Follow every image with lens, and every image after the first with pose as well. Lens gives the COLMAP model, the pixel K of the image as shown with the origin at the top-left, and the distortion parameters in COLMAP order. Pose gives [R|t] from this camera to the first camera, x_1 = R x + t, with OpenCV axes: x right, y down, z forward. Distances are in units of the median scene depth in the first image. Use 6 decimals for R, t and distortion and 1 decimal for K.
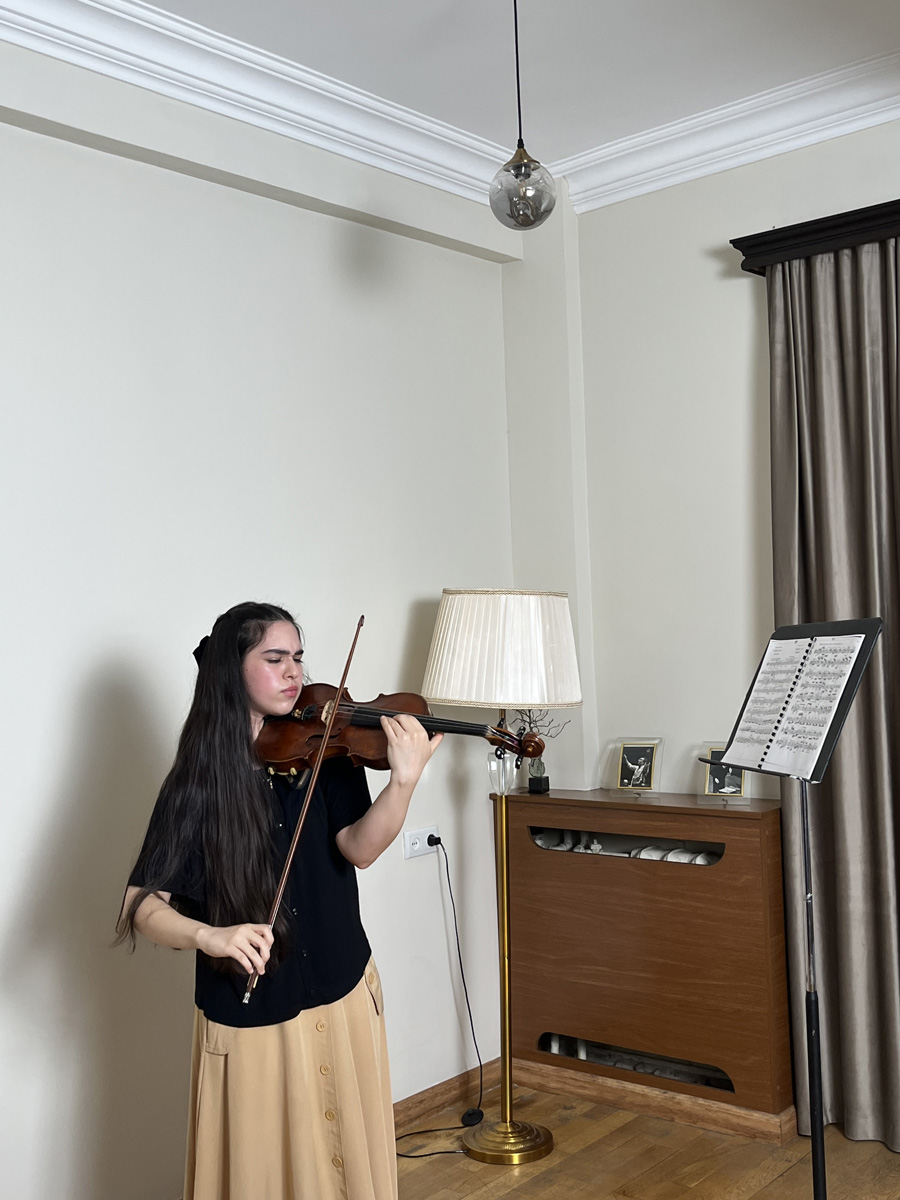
lens RADIAL K [[1312.3, 0, 450.0], [0, 1312.3, 600.0], [0, 0, 1]] dist [0.000093, 0.003308]
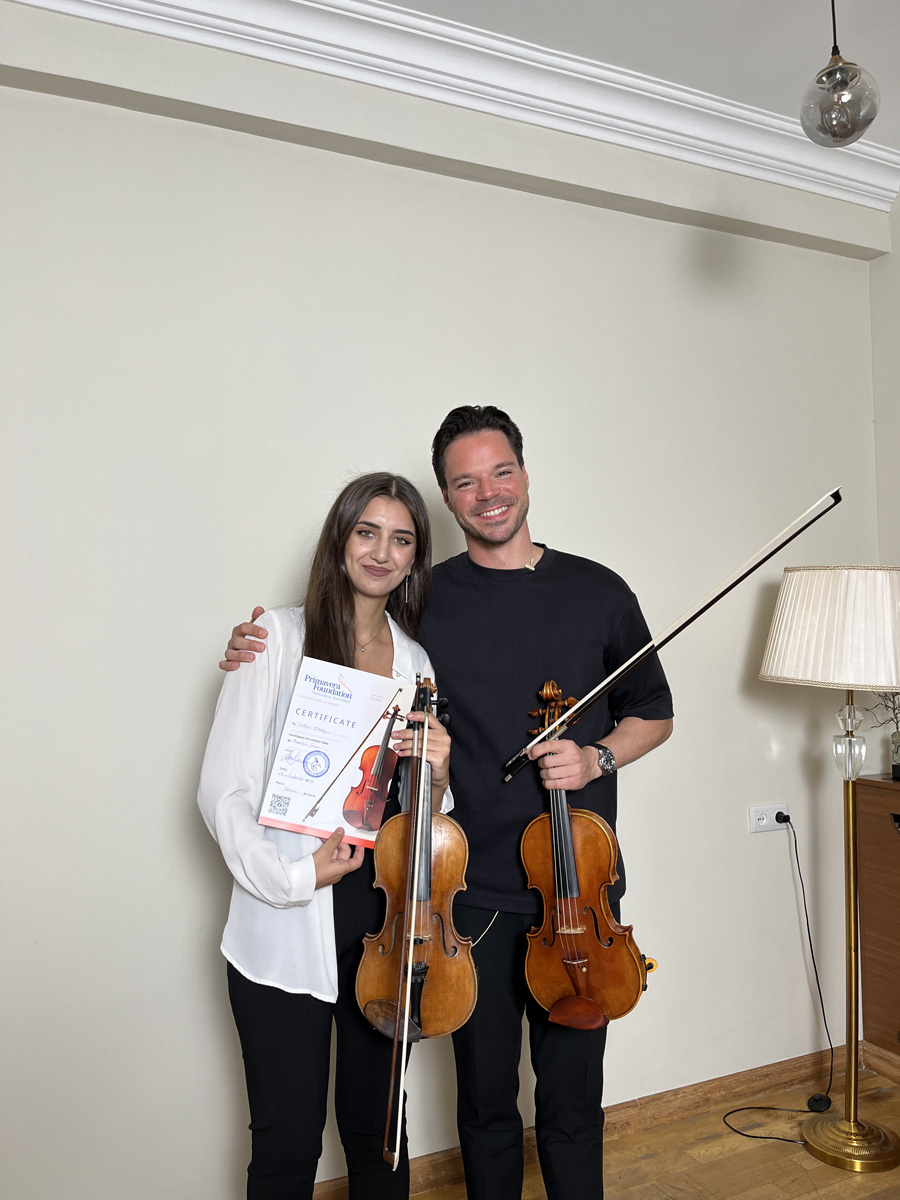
lens RADIAL K [[906.6, 0, 451.1], [0, 906.6, 596.9], [0, 0, 1]] dist [0.037403, -0.062440]
pose [[0.898227, 0.002515, -0.439525, 0.071465], [-0.012390, 0.999731, -0.019599, 0.030607], [0.439358, 0.023050, 0.898017, 0.264720]]
